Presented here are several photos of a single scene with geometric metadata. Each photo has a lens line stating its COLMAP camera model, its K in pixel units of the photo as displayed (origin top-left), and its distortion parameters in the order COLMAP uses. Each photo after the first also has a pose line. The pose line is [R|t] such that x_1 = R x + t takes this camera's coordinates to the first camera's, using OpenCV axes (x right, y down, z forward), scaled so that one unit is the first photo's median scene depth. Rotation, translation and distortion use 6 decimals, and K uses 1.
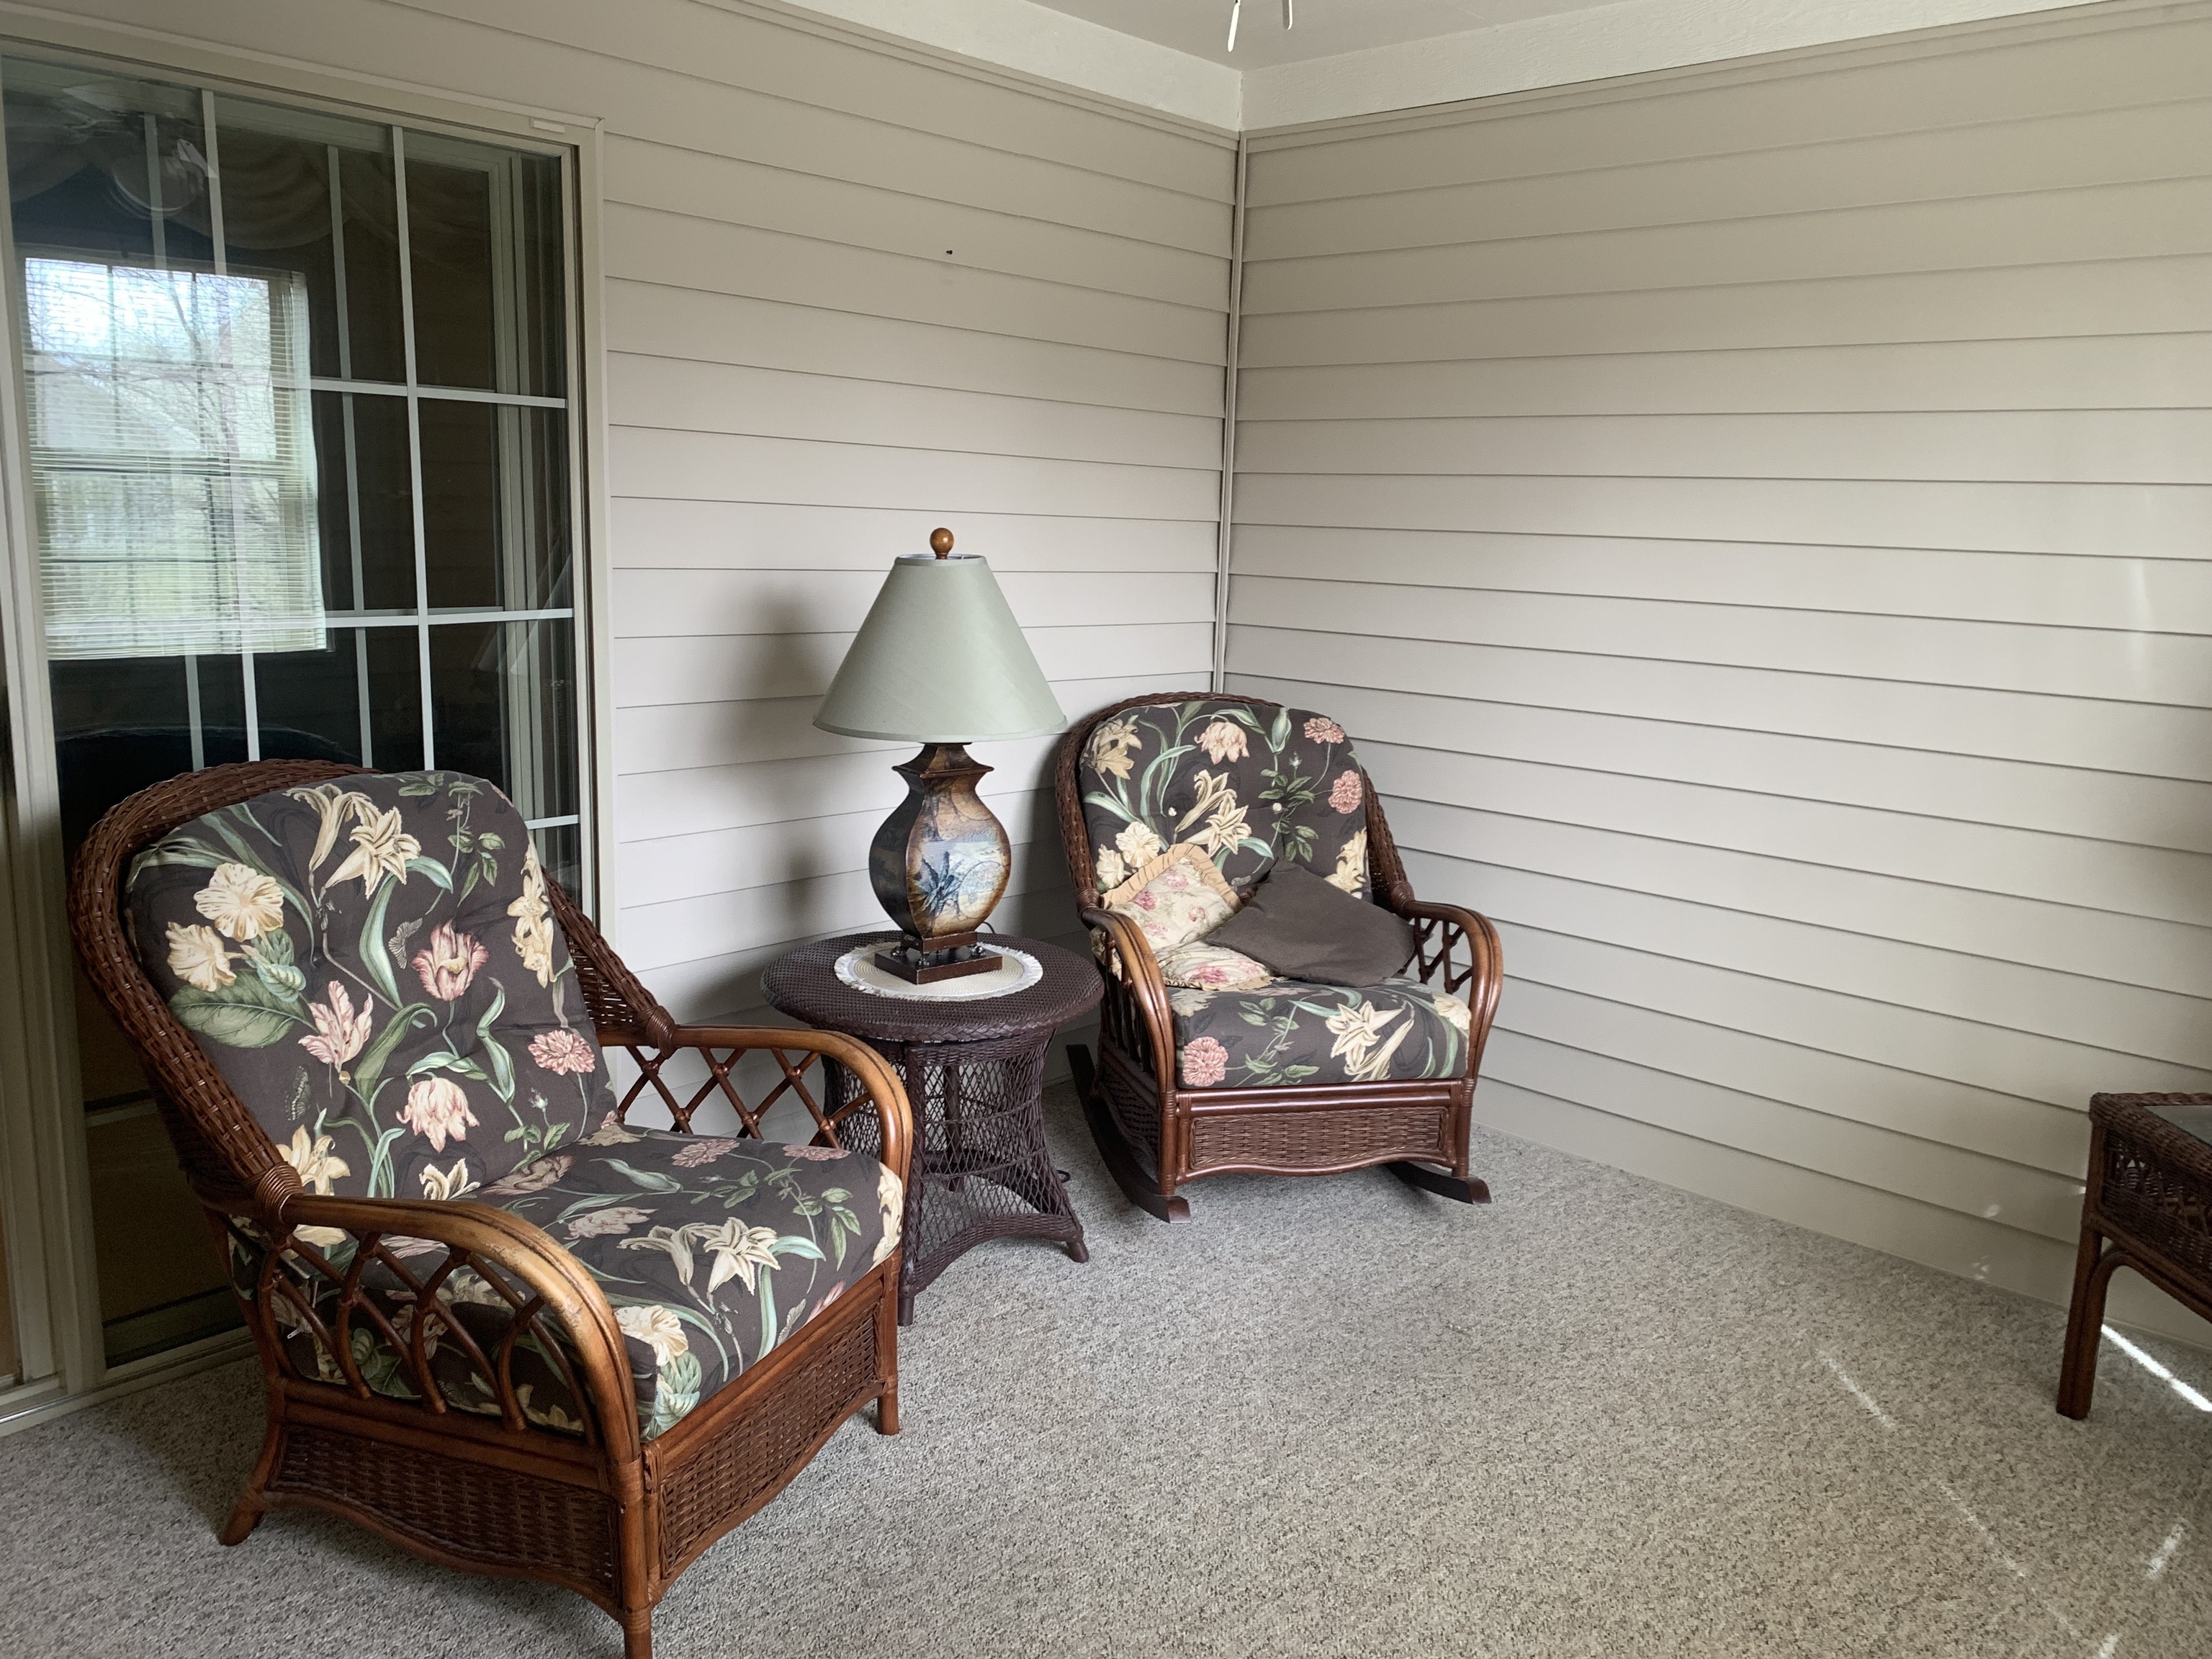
lens RADIAL K [[1664.3, 0, 1106.0], [0, 1664.3, 829.5], [0, 0, 1]] dist [0.129977, -0.164653]
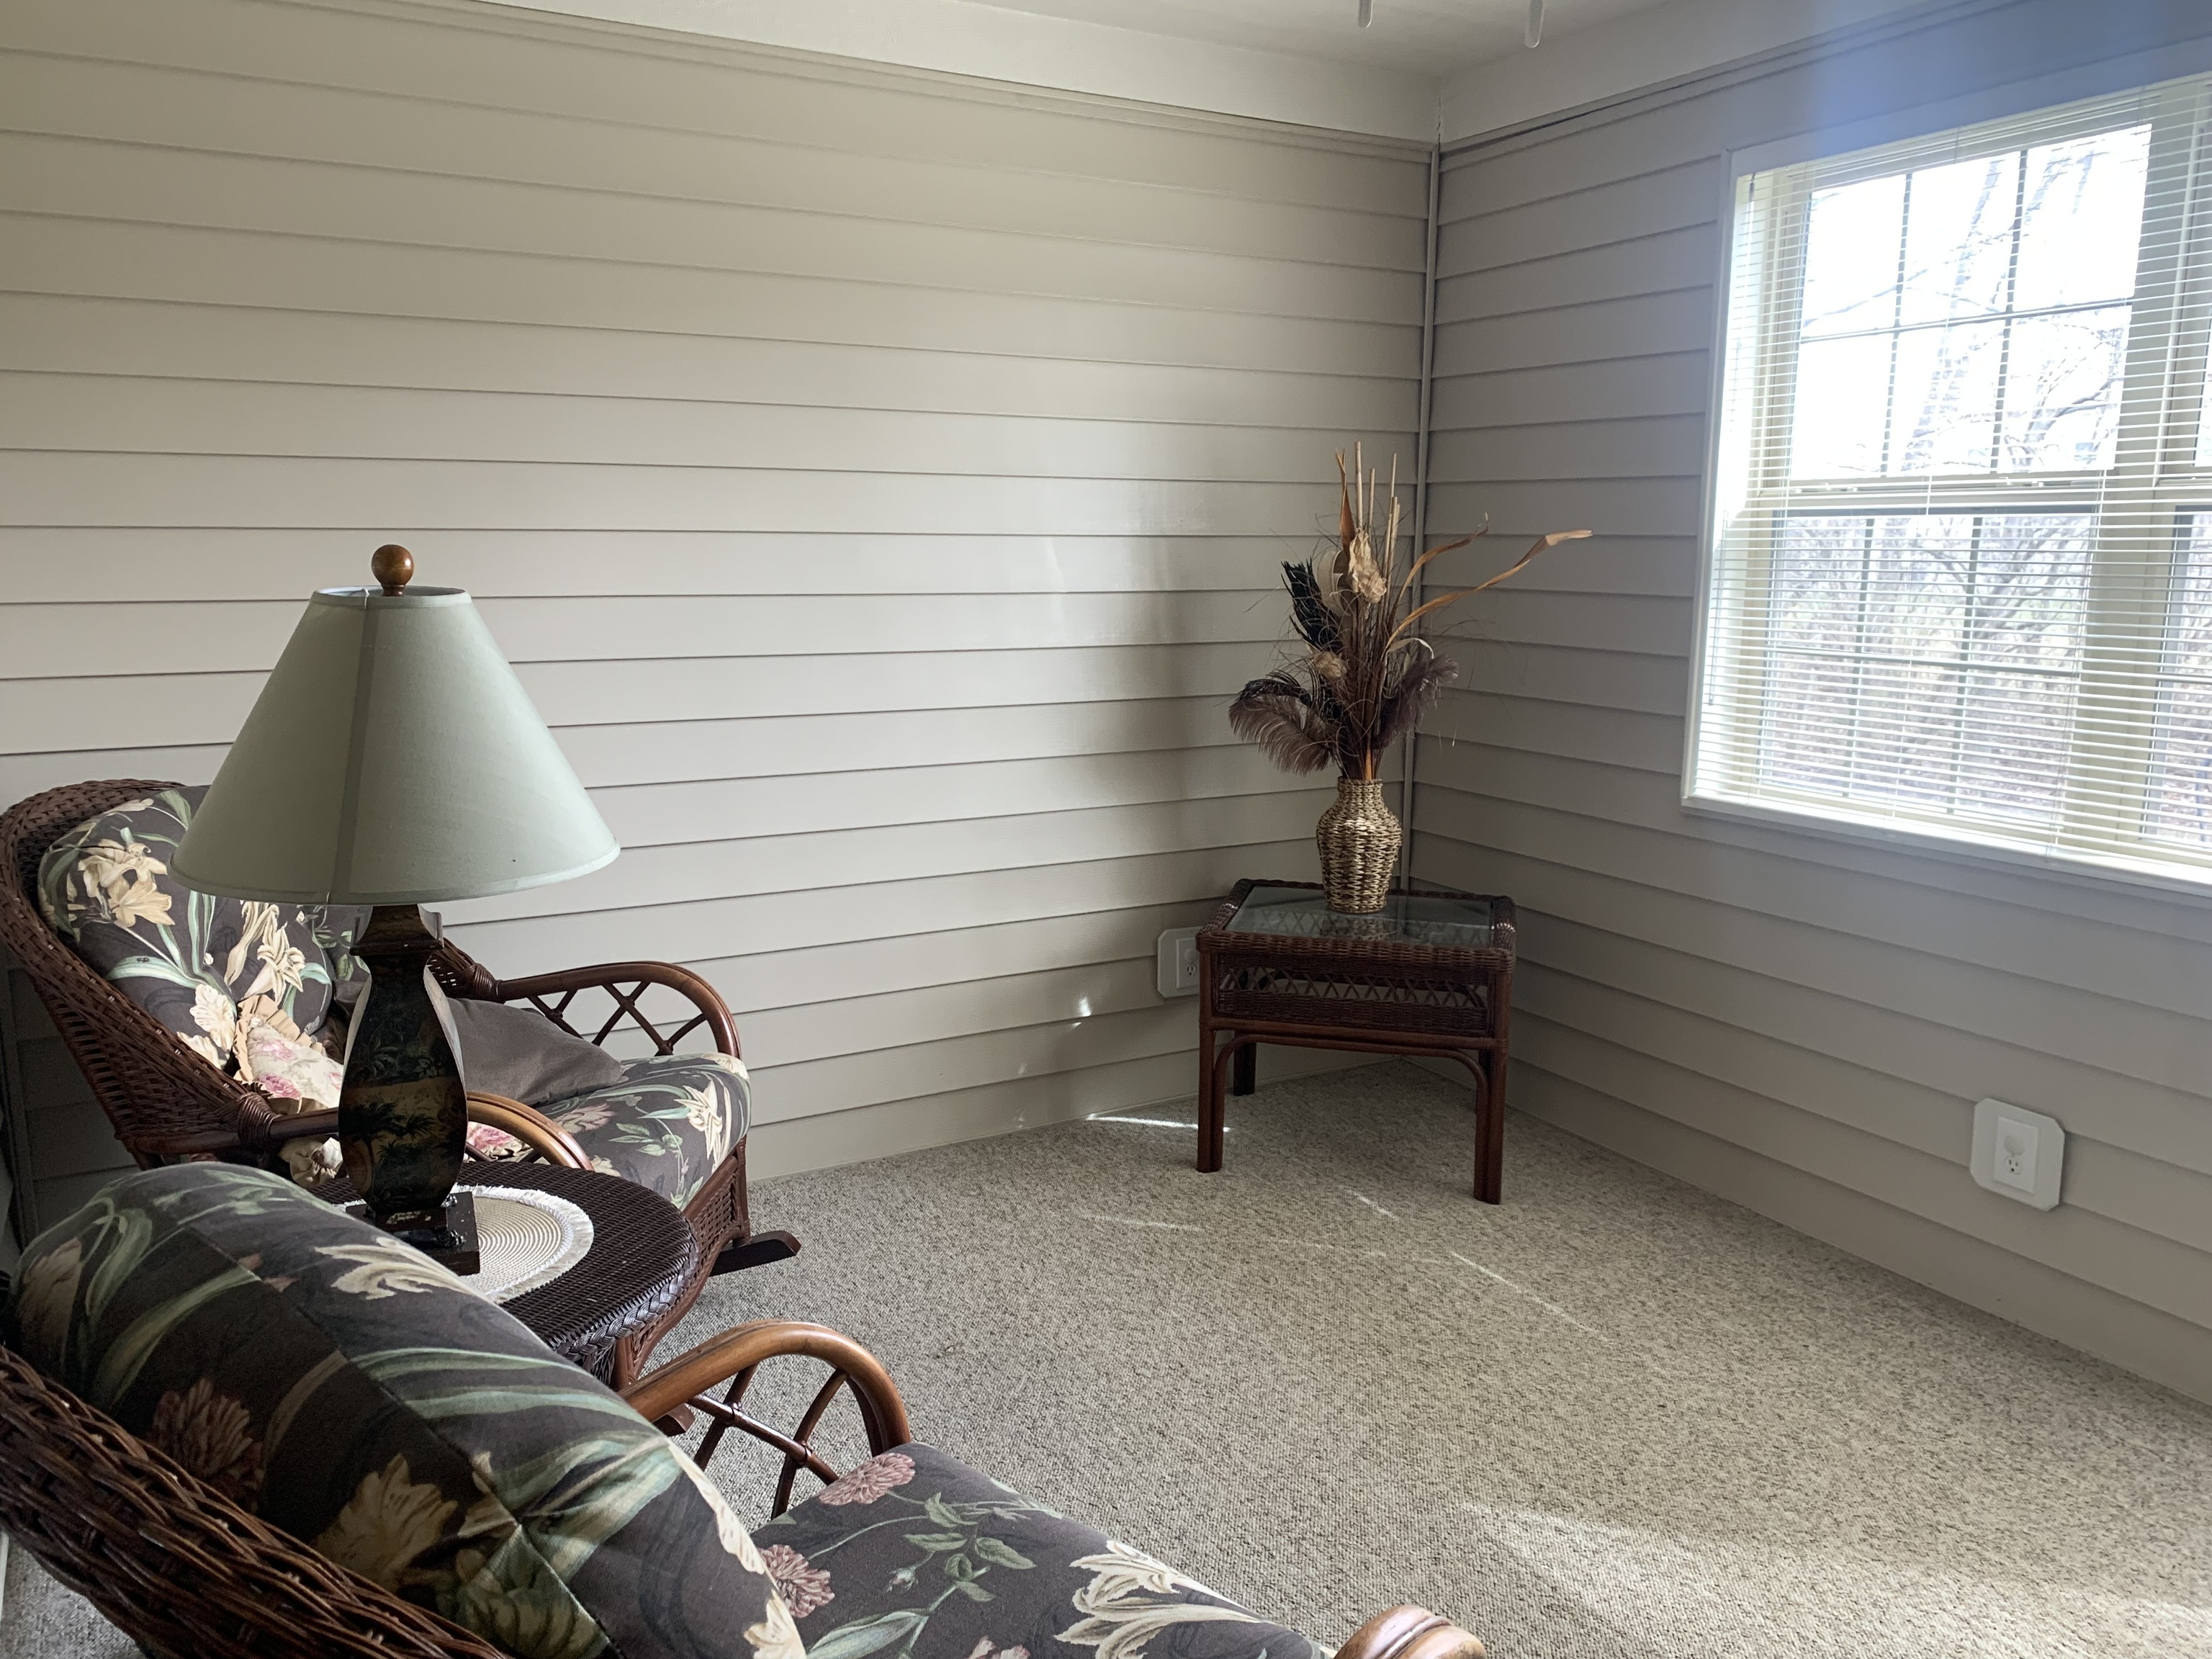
lens RADIAL K [[1698.9, 0, 1151.2], [0, 1698.9, 793.6], [0, 0, 1]] dist [0.015635, 0.006276]
pose [[0.287609, -0.177451, 0.941165, -0.549422], [0.184494, 0.974546, 0.127365, -0.105235], [-0.939810, 0.137008, 0.313027, 0.485814]]
